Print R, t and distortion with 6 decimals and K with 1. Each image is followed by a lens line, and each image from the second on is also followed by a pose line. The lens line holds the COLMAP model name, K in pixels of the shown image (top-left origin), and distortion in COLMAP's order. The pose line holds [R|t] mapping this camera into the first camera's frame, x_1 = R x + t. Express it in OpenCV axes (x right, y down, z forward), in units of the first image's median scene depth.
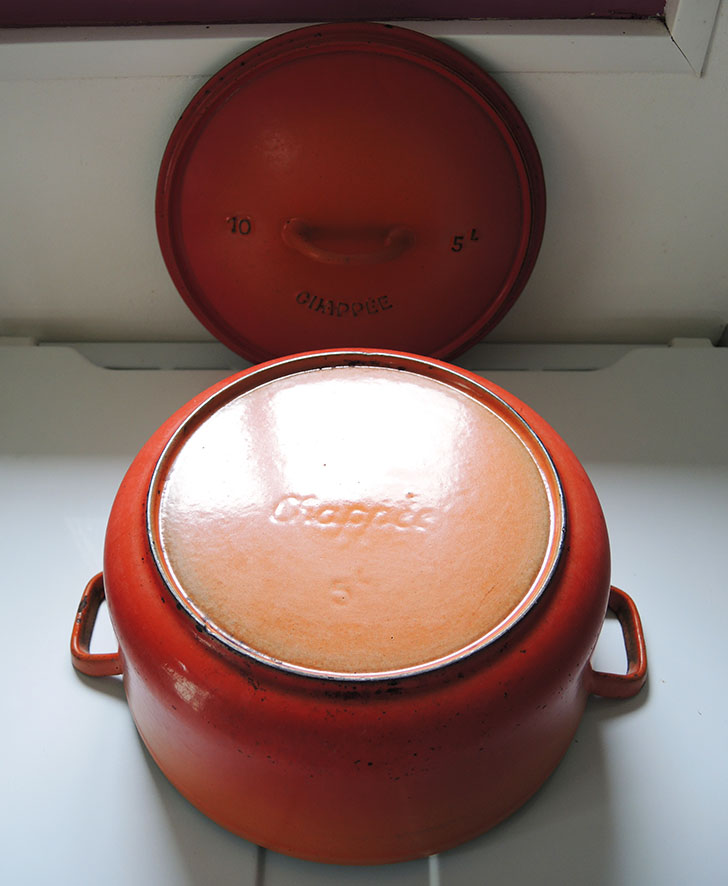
lens RADIAL K [[779.5, 0, 364.4], [0, 779.5, 441.8], [0, 0, 1]] dist [0.003439, 0.000424]
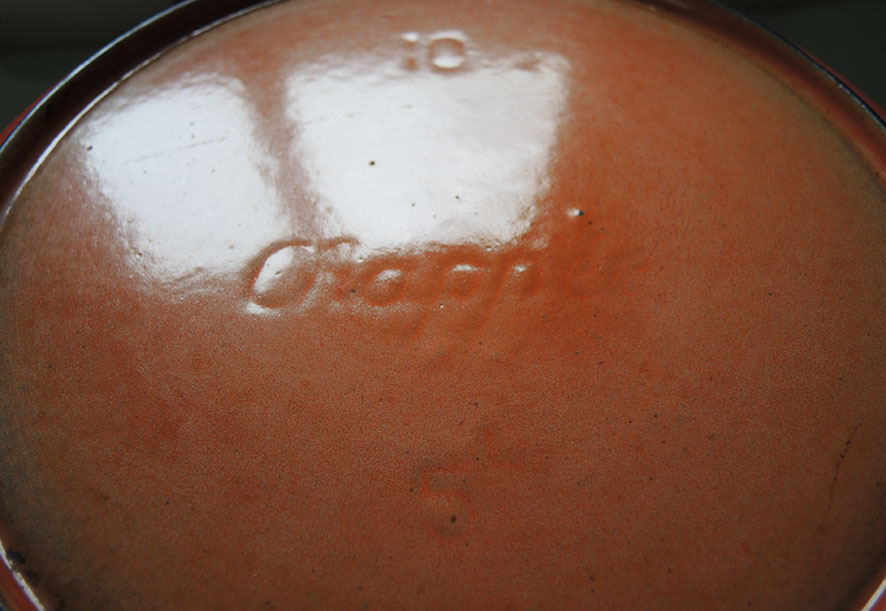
lens RADIAL K [[737.9, 0, 443.9], [0, 737.9, 306.8], [0, 0, 1]] dist [-0.005715, -0.000163]
pose [[0.996614, -0.079238, 0.021941, -0.028699], [0.075115, 0.985993, 0.148915, 0.053009], [-0.033433, -0.146763, 0.988606, 0.632161]]
